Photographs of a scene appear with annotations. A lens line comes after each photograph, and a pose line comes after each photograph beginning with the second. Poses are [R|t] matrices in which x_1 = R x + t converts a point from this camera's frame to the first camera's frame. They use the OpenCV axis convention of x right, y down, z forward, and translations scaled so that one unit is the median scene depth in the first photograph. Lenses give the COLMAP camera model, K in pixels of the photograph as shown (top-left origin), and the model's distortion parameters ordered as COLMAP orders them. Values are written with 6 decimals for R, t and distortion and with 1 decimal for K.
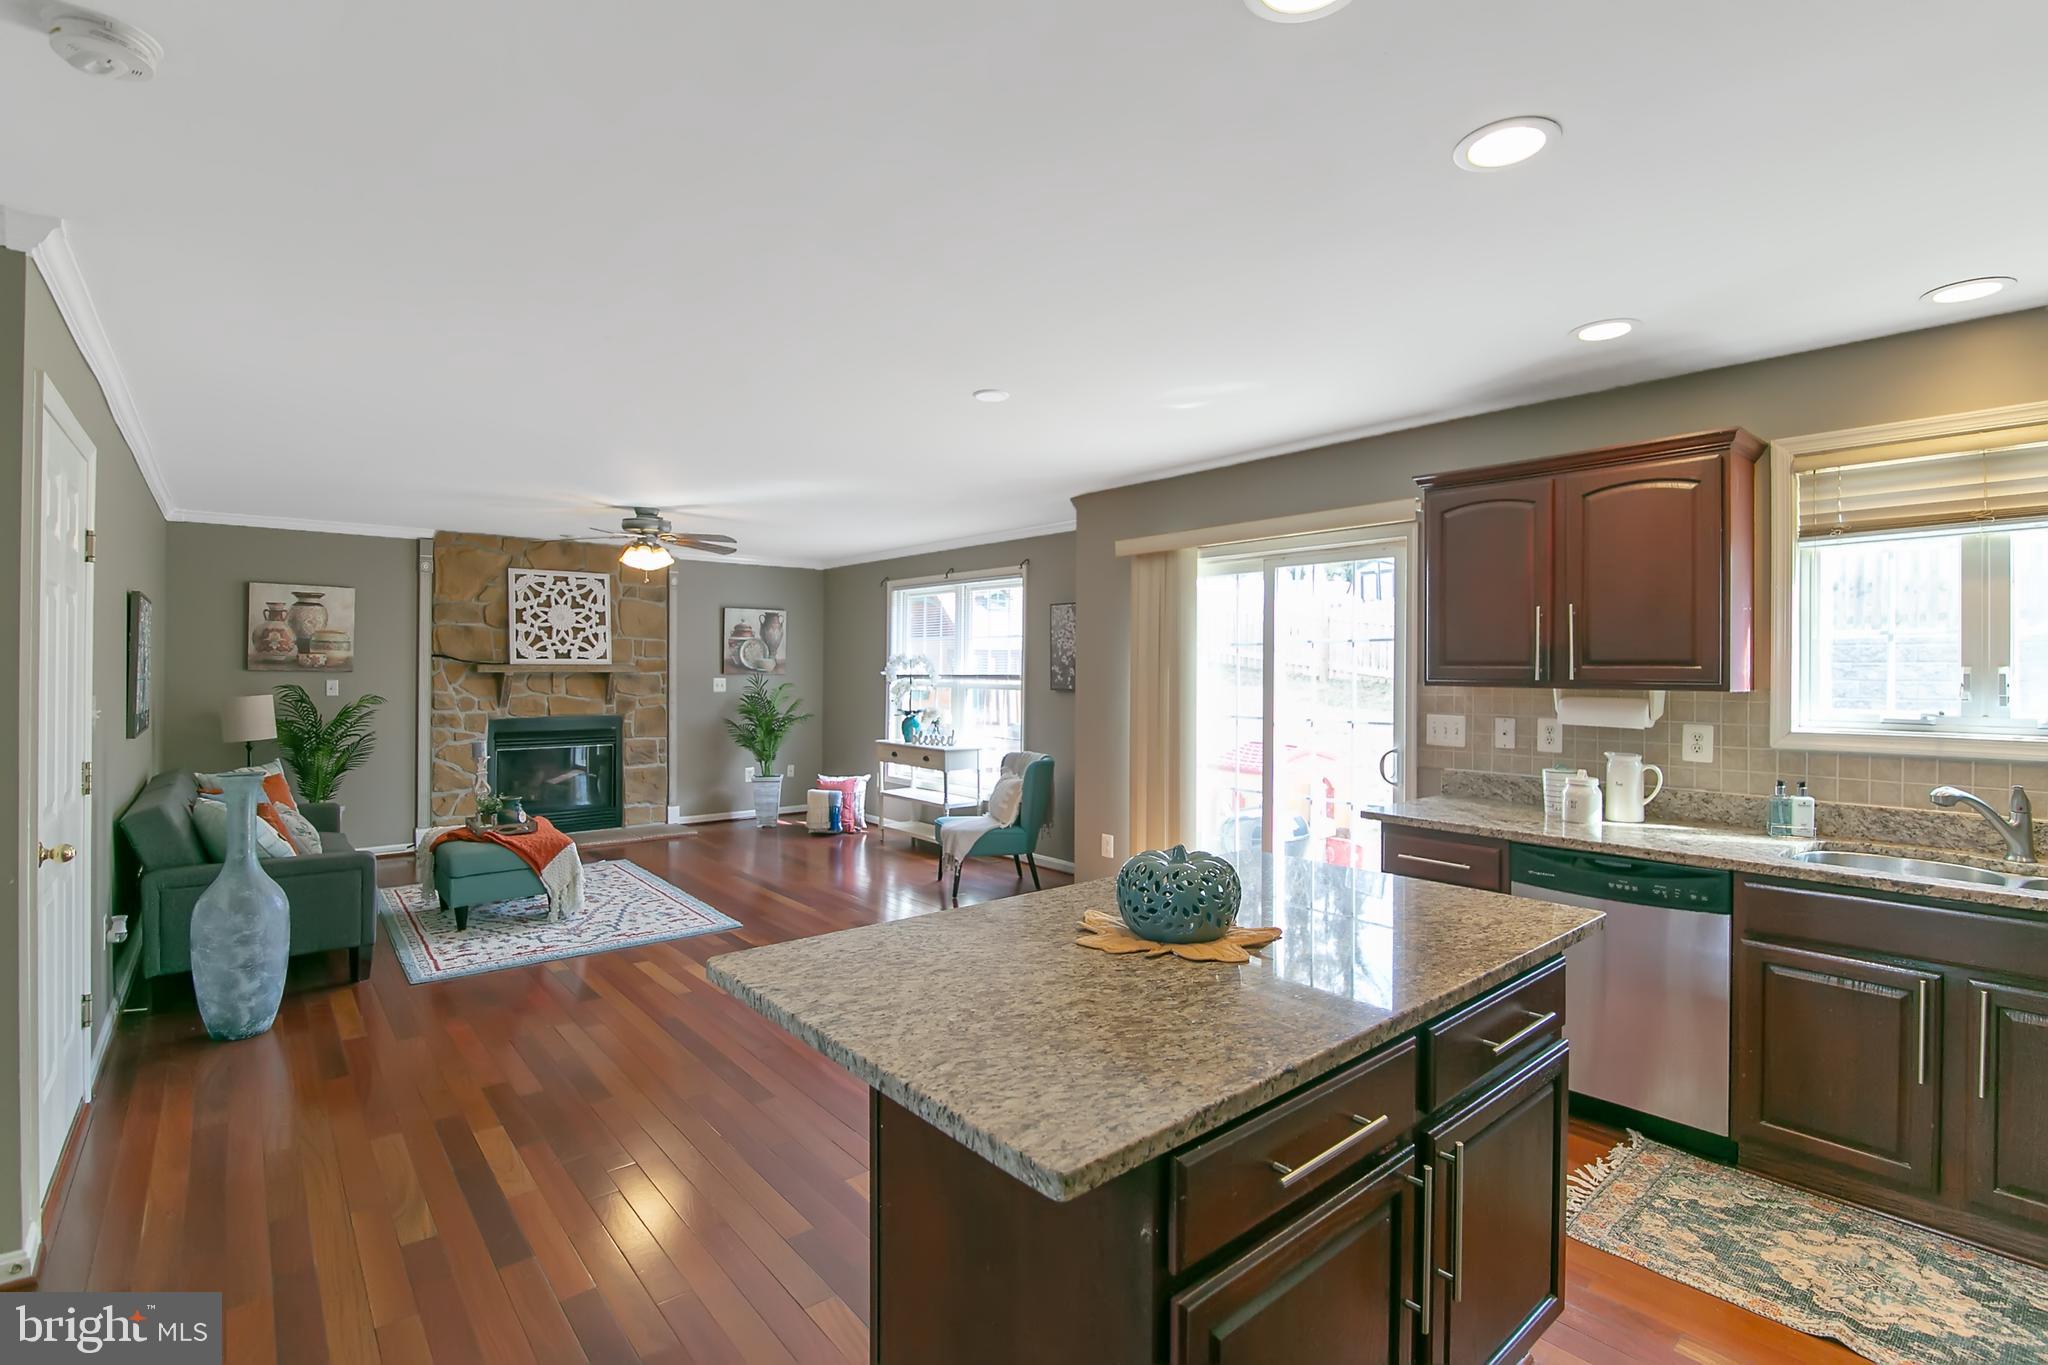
lens RADIAL K [[952.5, 0, 1039.3], [0, 952.5, 667.6], [0, 0, 1]] dist [-0.008374, 0.000847]
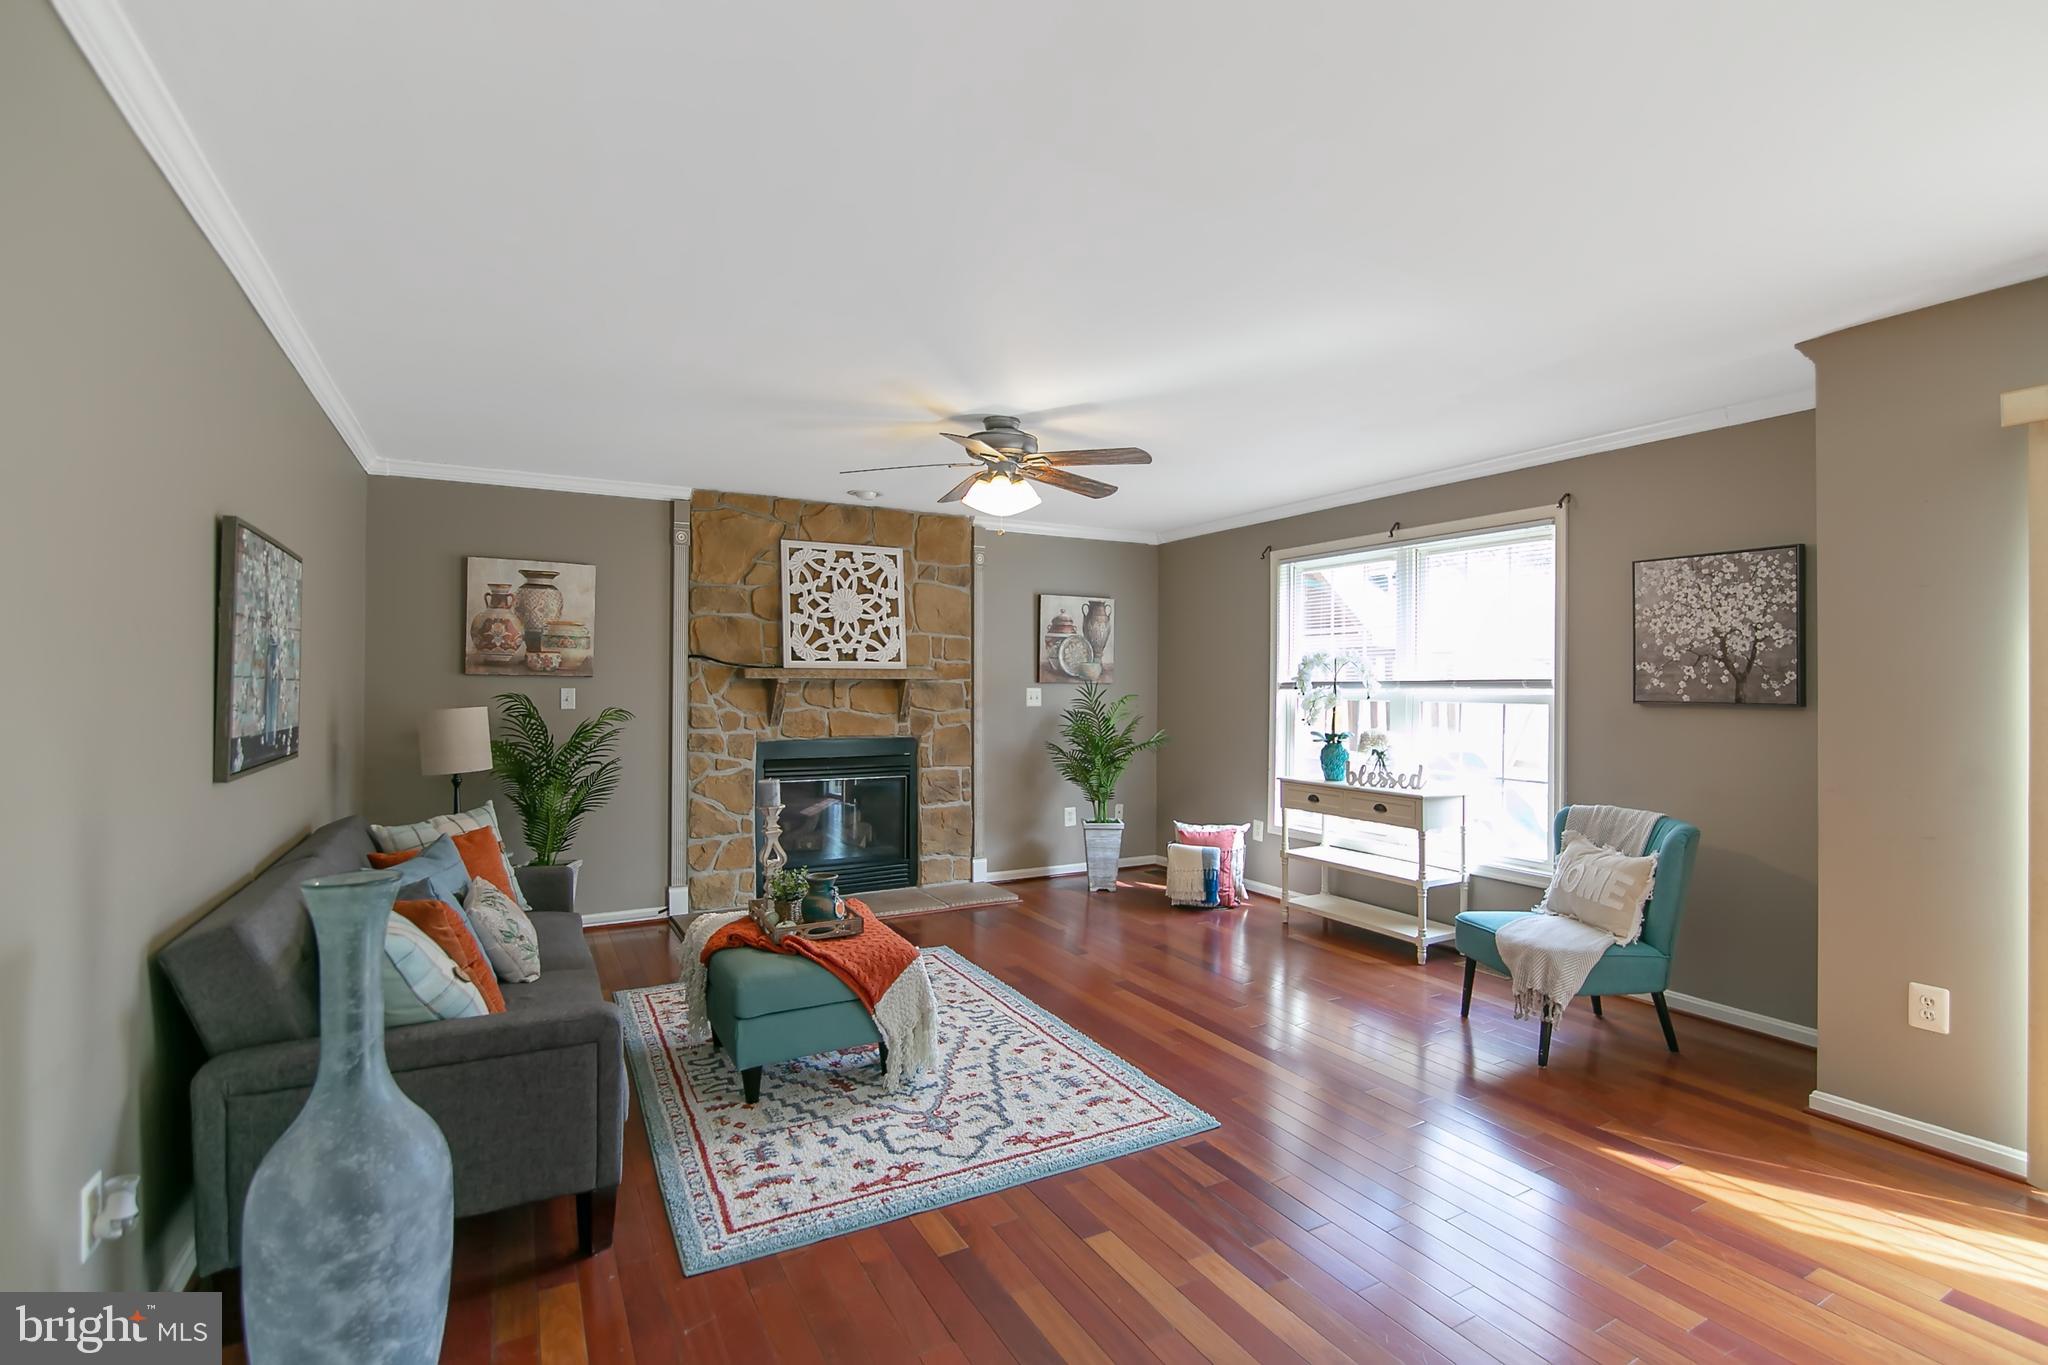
lens RADIAL K [[952.5, 0, 1049.4], [0, 952.5, 681.6], [0, 0, 1]] dist [-0.008374, 0.000847]
pose [[0.982827, -0.001924, -0.184517, -0.356814], [0.001123, 0.999989, -0.004450, 0.017862], [0.184524, 0.004166, 0.982819, 0.507858]]
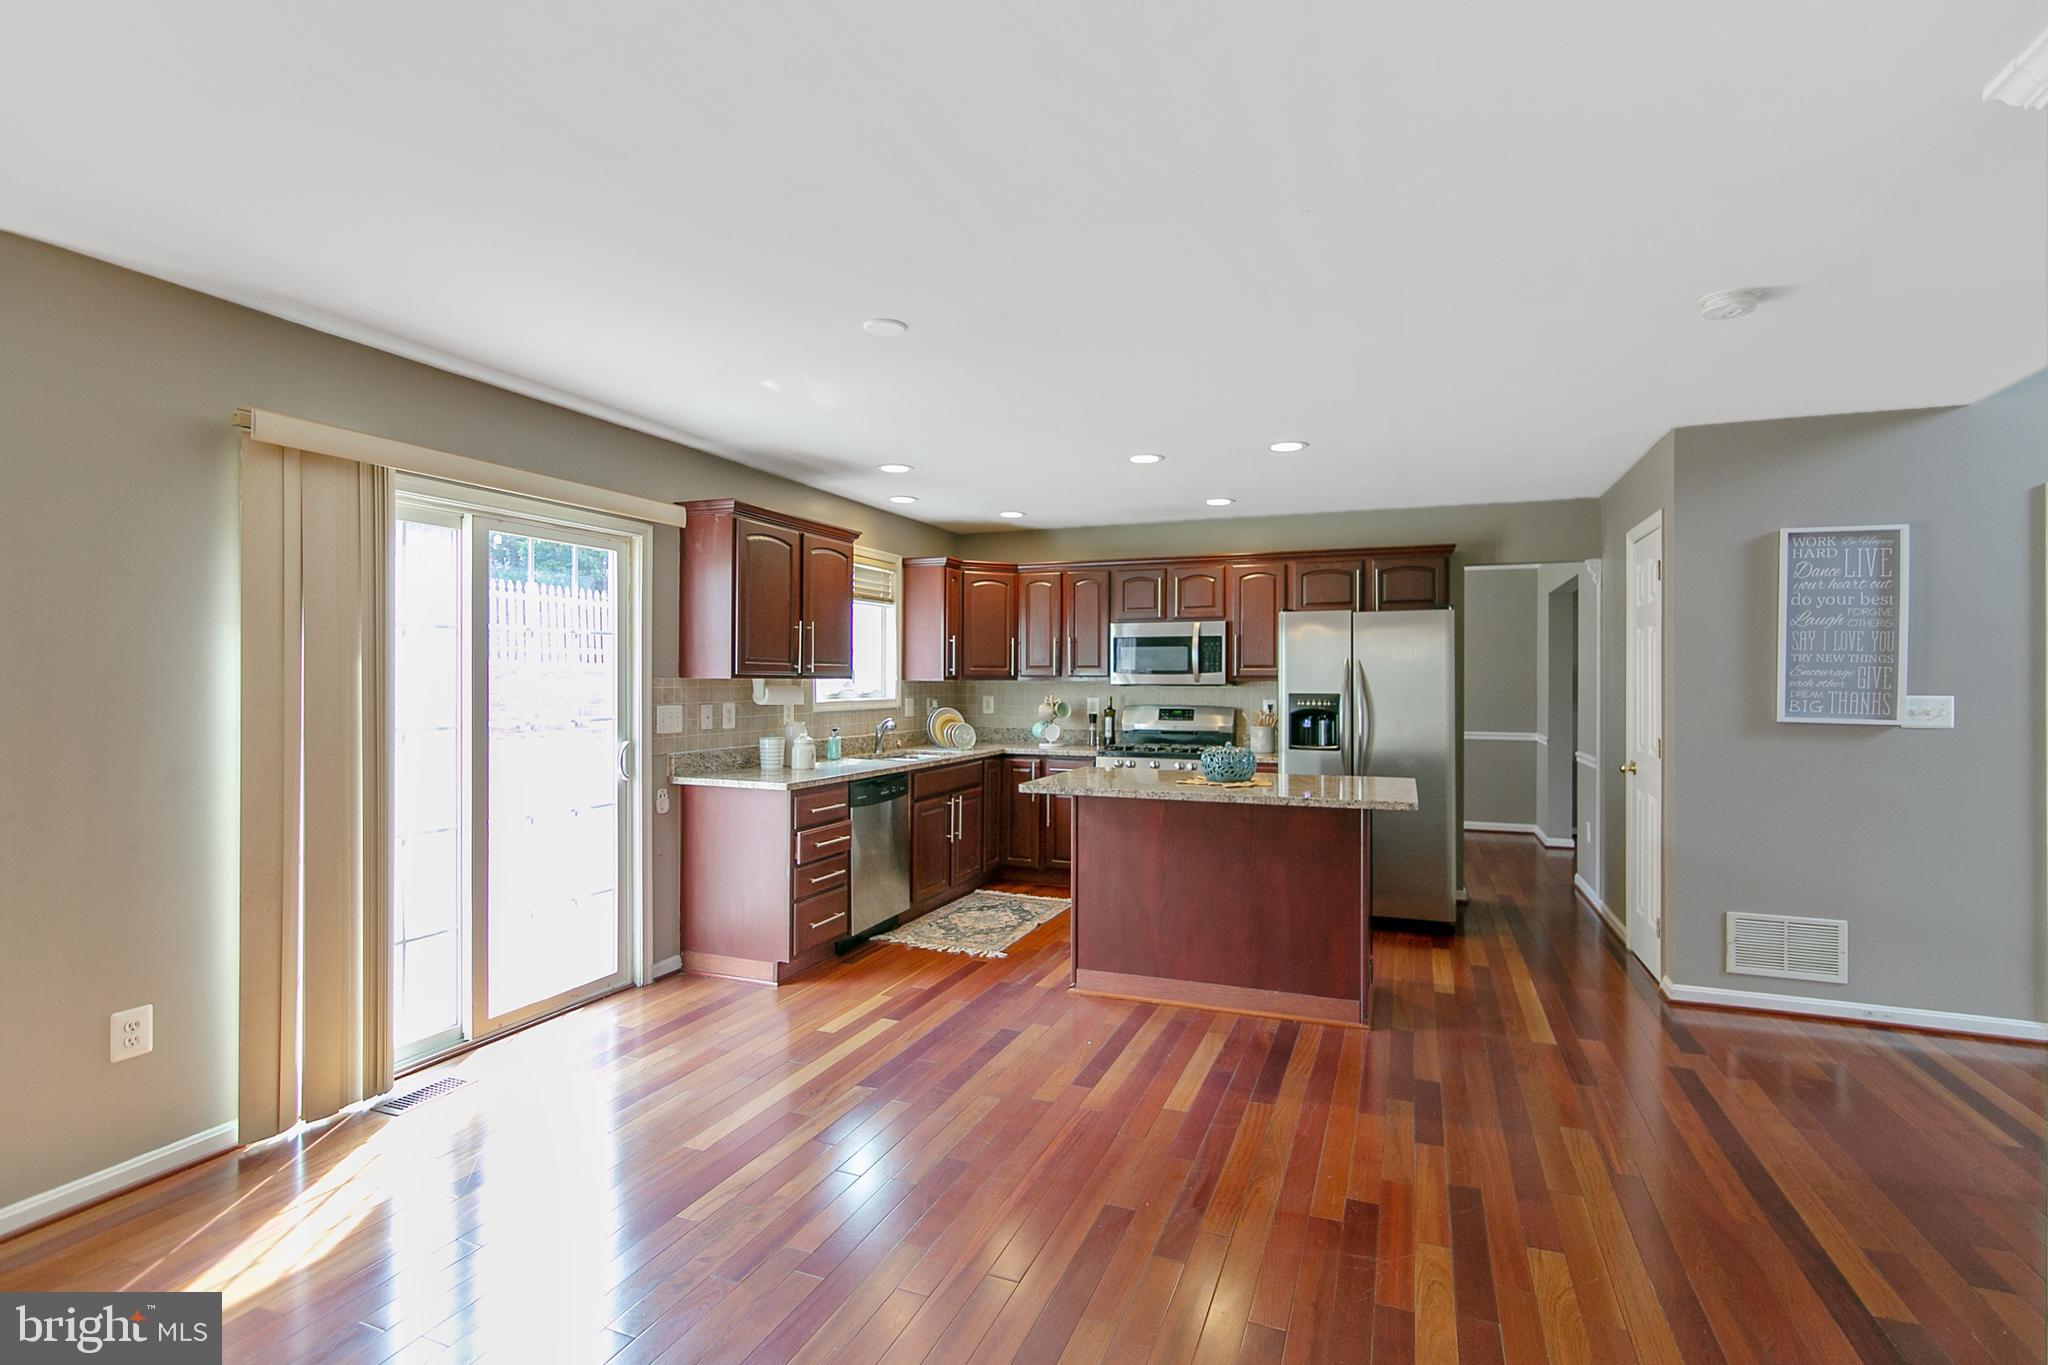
lens RADIAL K [[952.5, 0, 1047.5], [0, 952.5, 678.2], [0, 0, 1]] dist [-0.008374, 0.000847]
pose [[-0.477550, -0.002230, 0.878602, -0.657975], [-0.004503, 0.999990, 0.000090, 0.014386], [-0.878593, -0.003913, -0.477555, 0.993256]]
